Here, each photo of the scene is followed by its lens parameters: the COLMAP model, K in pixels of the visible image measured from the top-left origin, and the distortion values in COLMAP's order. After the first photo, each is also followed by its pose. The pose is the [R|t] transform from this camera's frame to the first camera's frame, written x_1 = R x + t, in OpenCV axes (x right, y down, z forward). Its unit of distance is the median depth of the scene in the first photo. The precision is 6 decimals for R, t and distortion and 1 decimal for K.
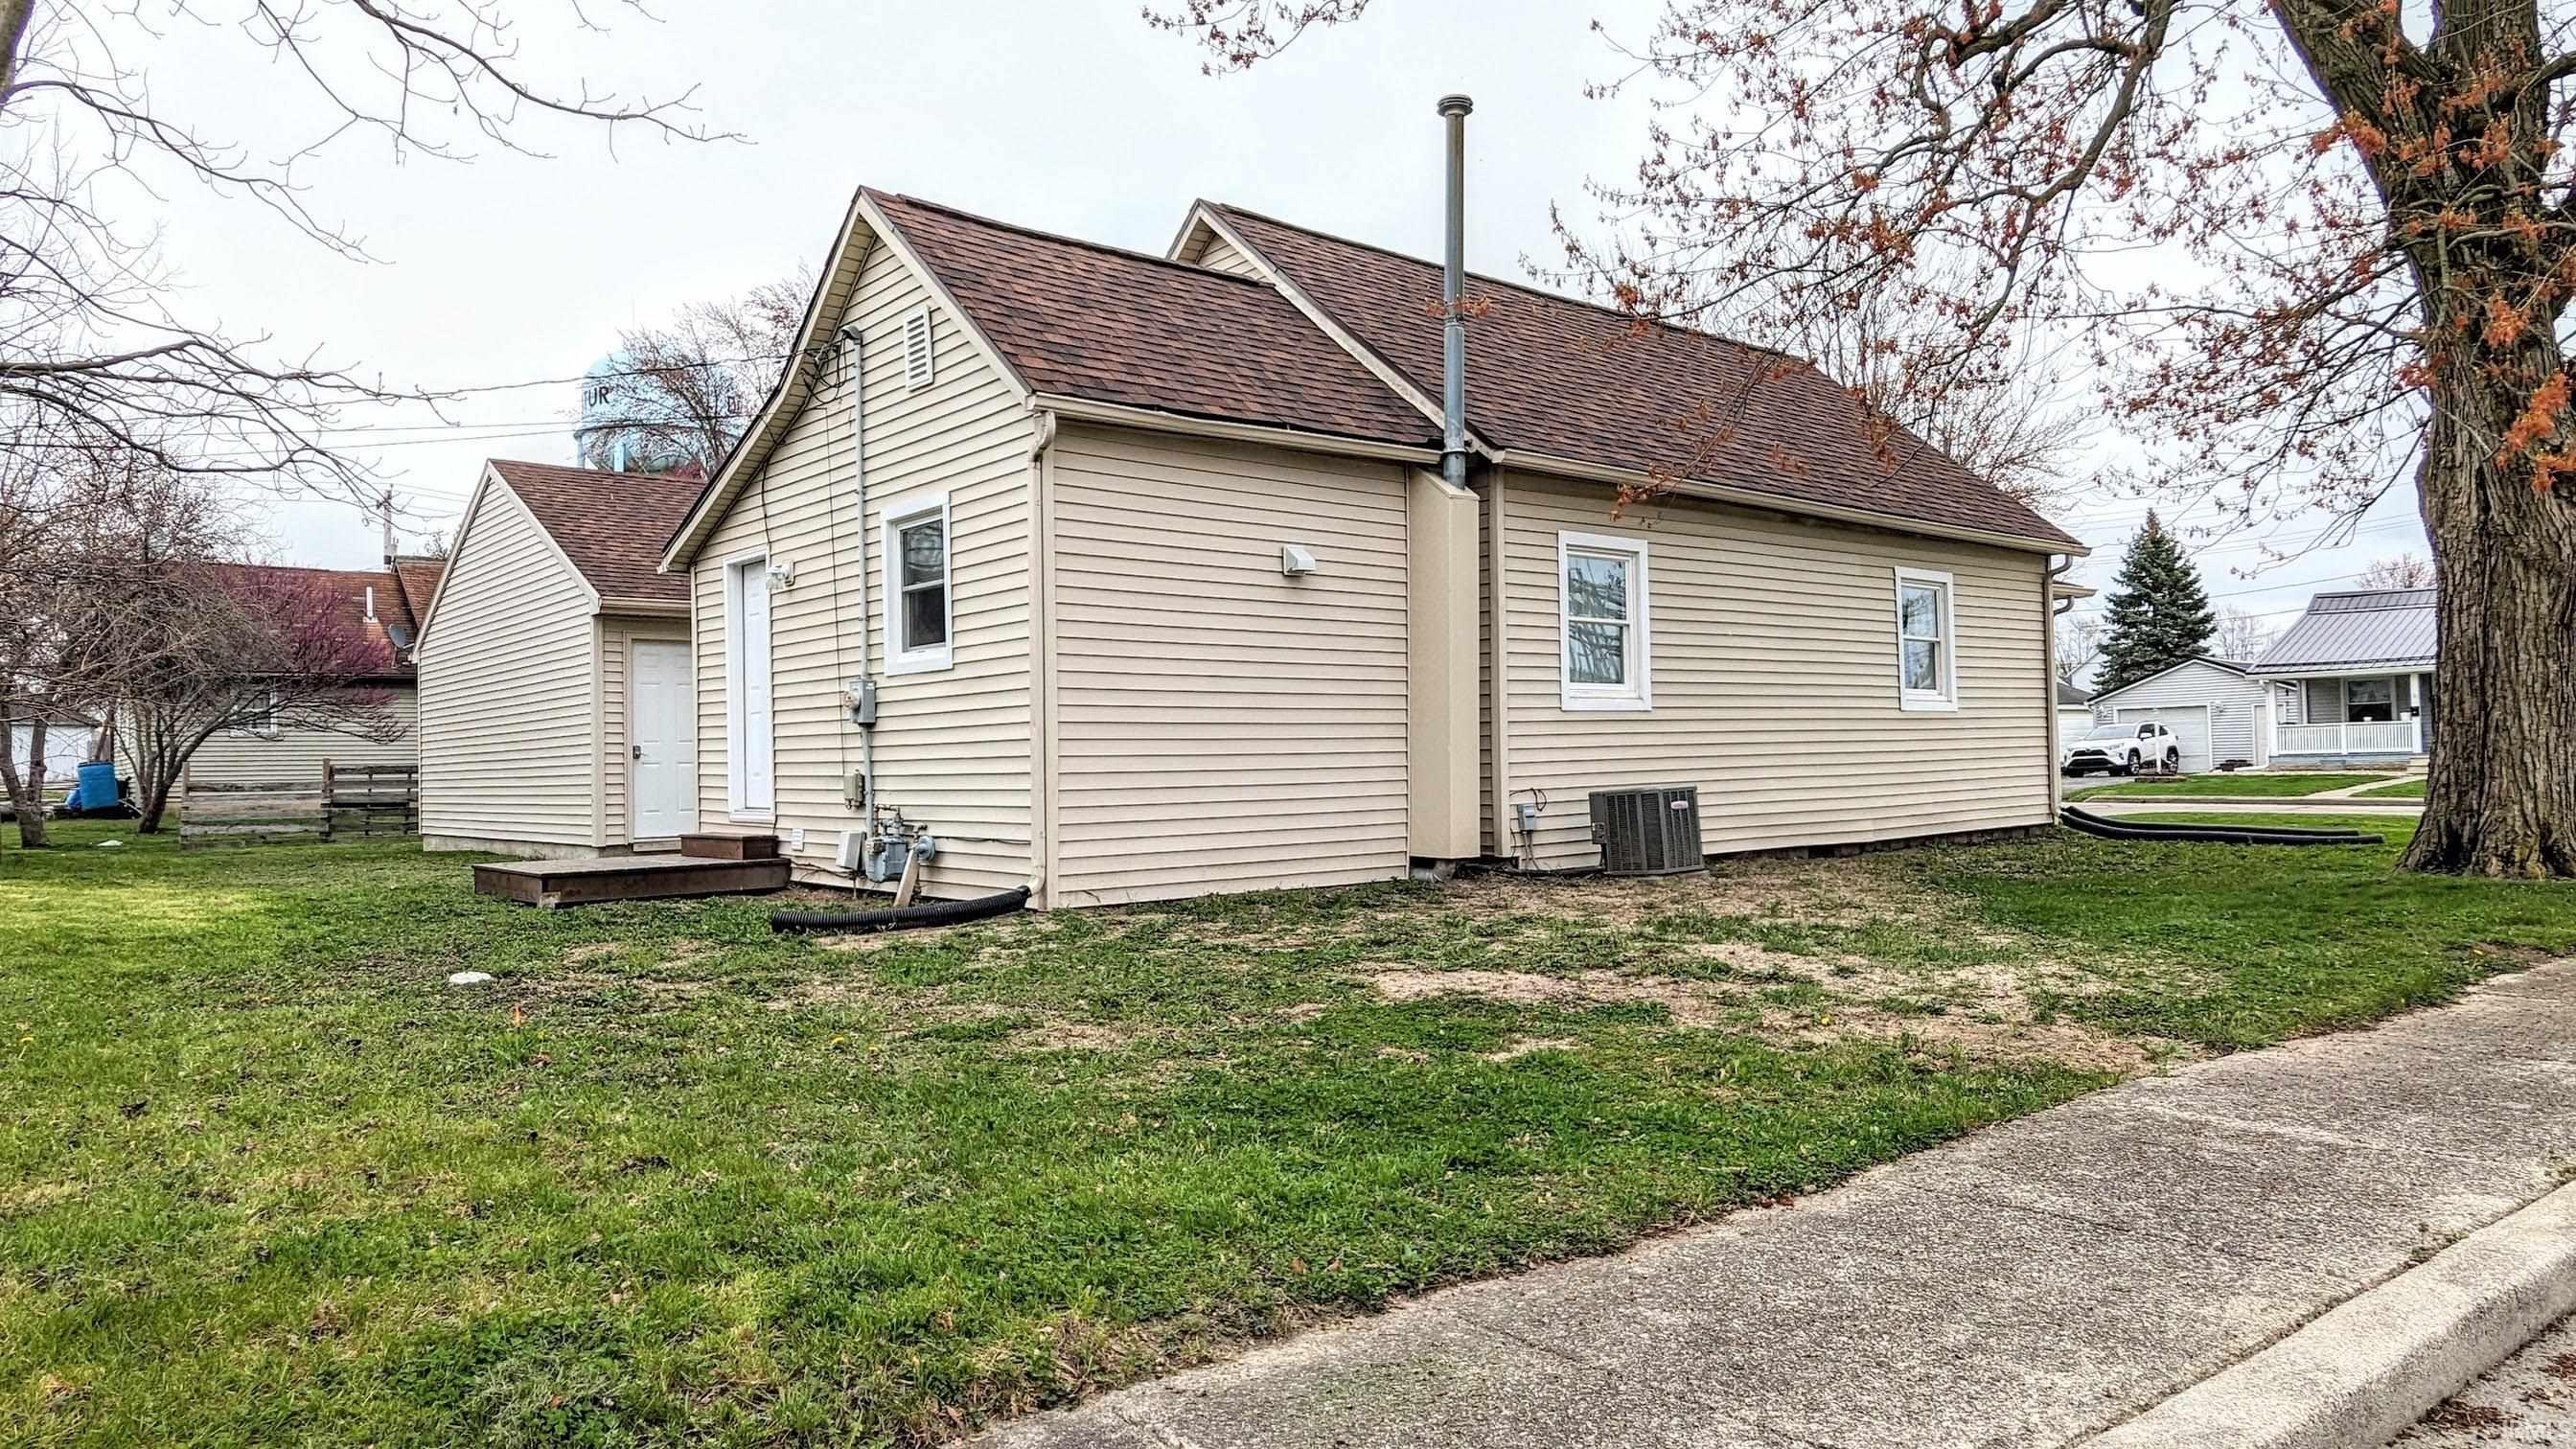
lens RADIAL K [[1570.9, 0, 1281.2], [0, 1570.9, 729.0], [0, 0, 1]] dist [0.002223, -0.001680]
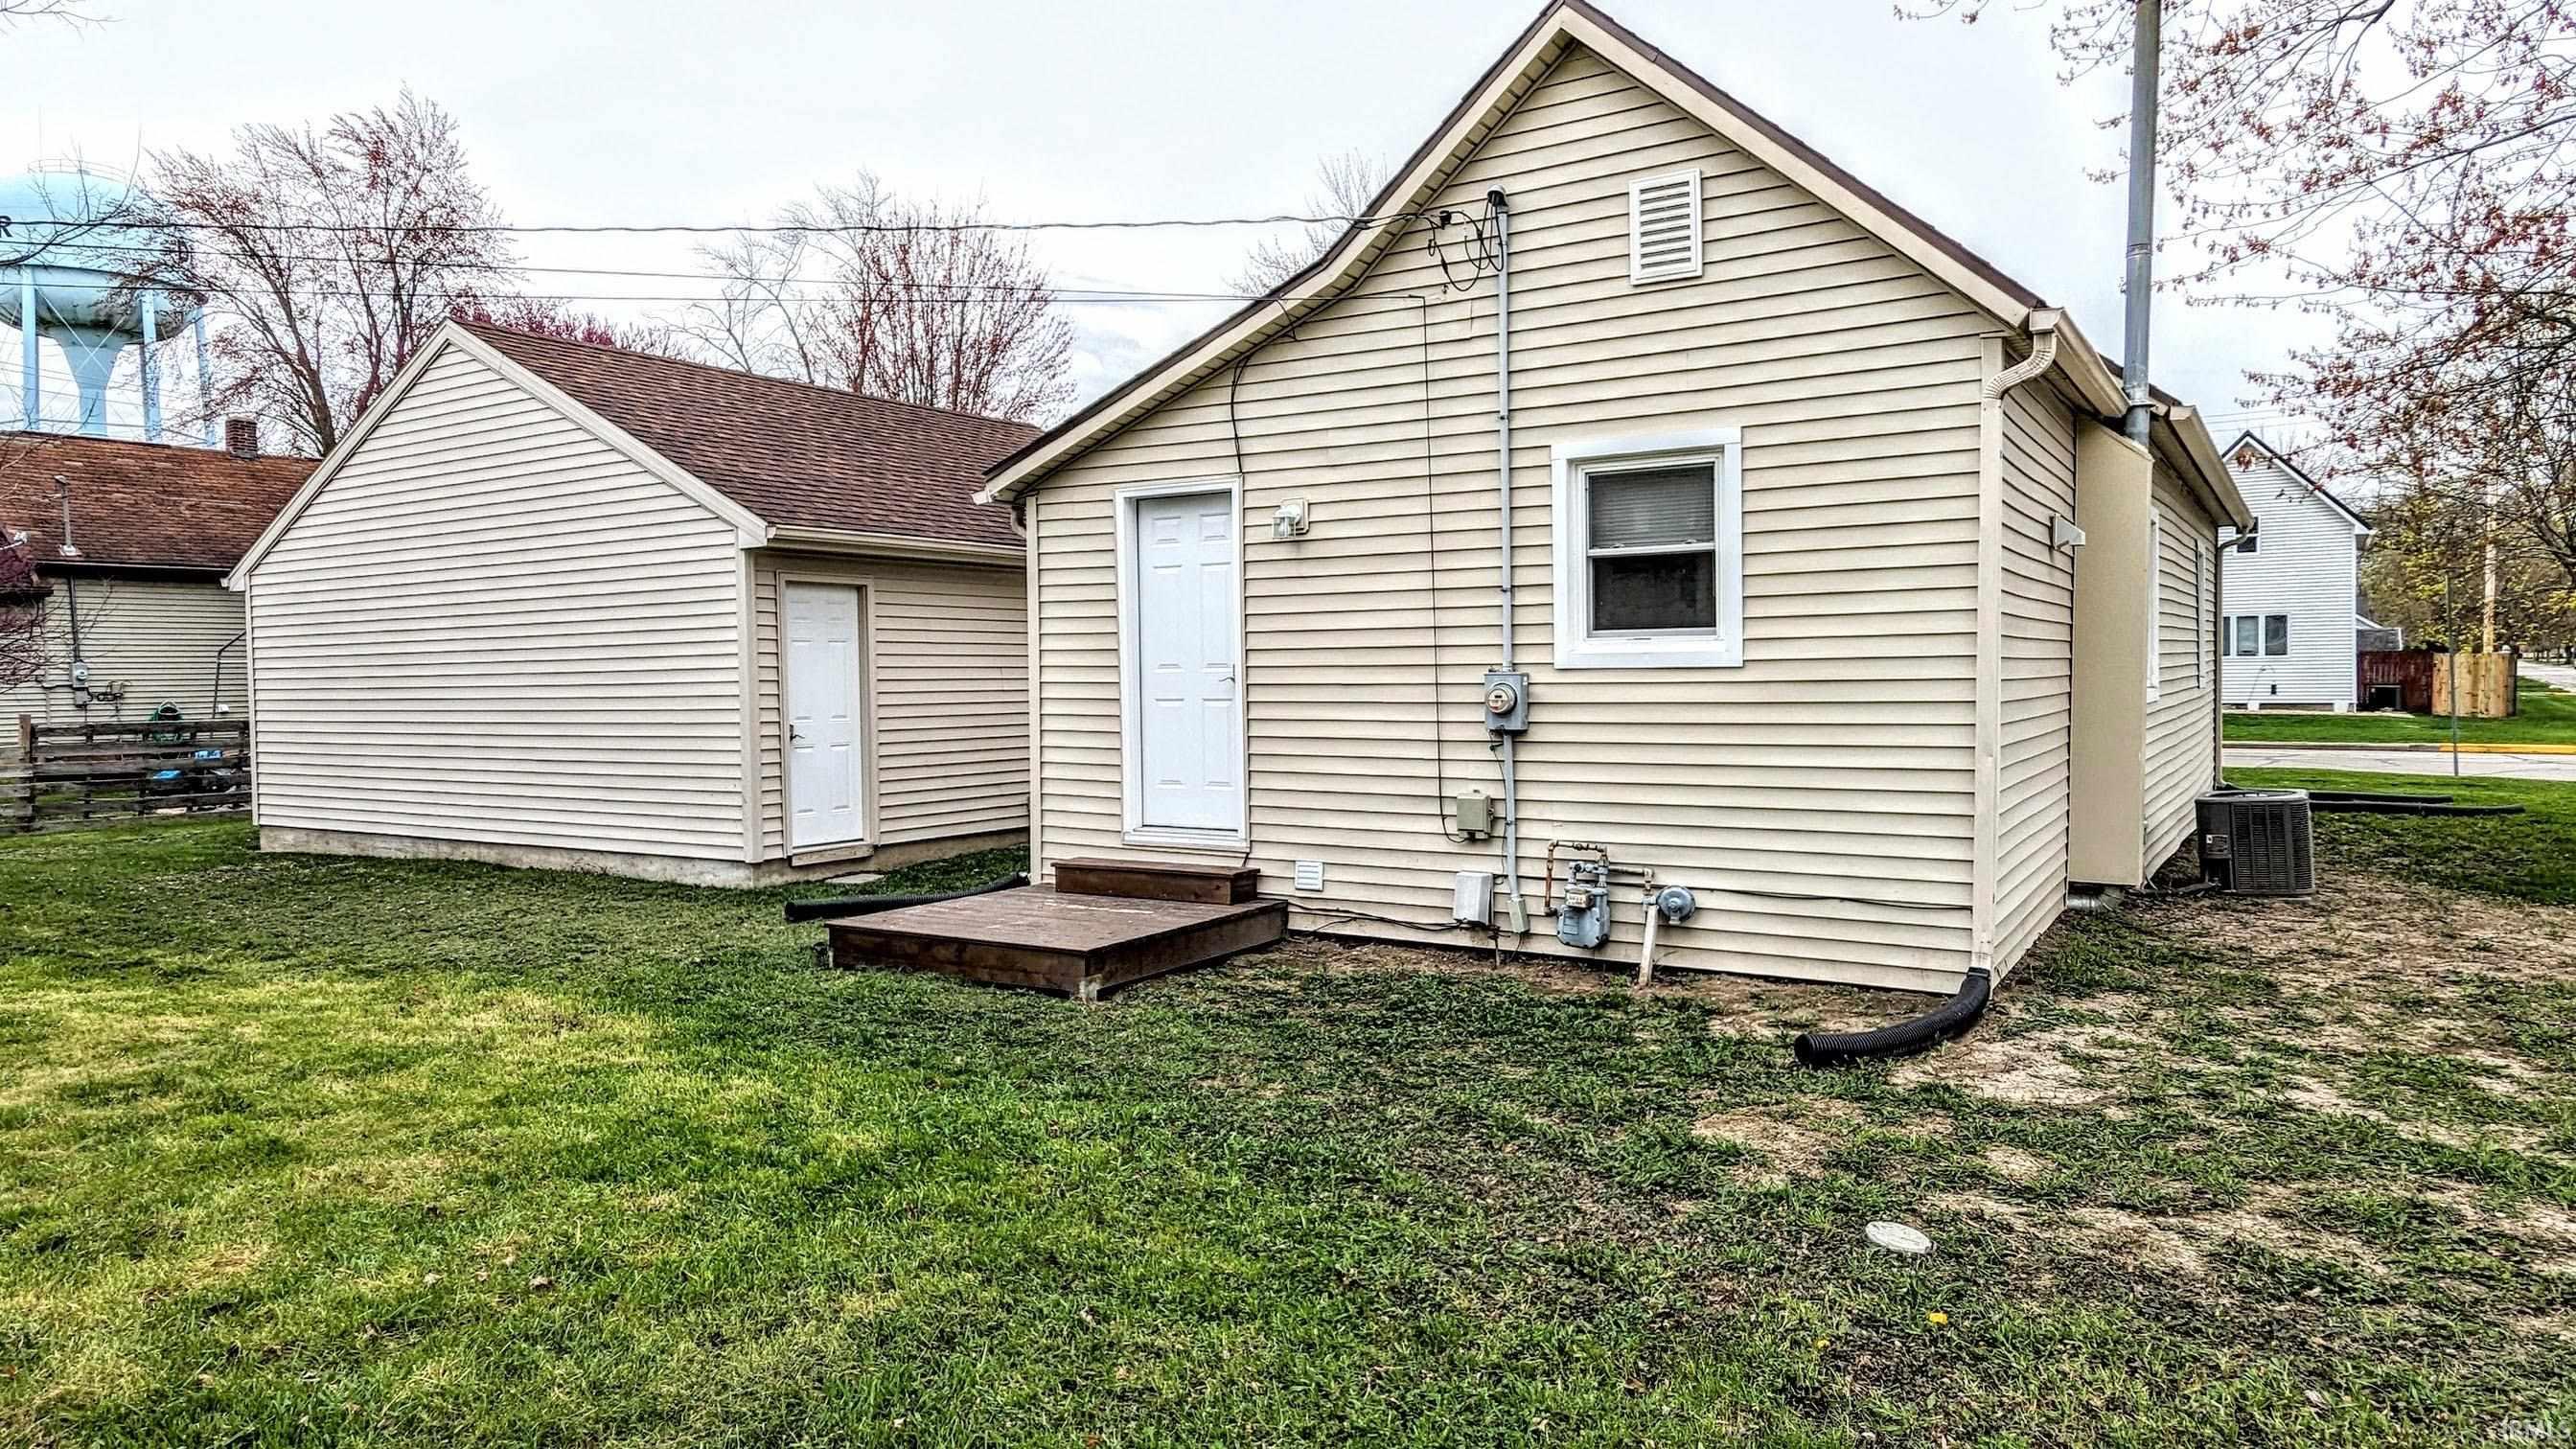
lens RADIAL K [[1570.9, 0, 1287.2], [0, 1570.9, 725.5], [0, 0, 1]] dist [0.002223, -0.001680]
pose [[0.957954, -0.003420, 0.286902, -0.525329], [-0.011192, 0.998723, 0.049275, -0.037560], [-0.286704, -0.050414, 0.956692, 0.287764]]
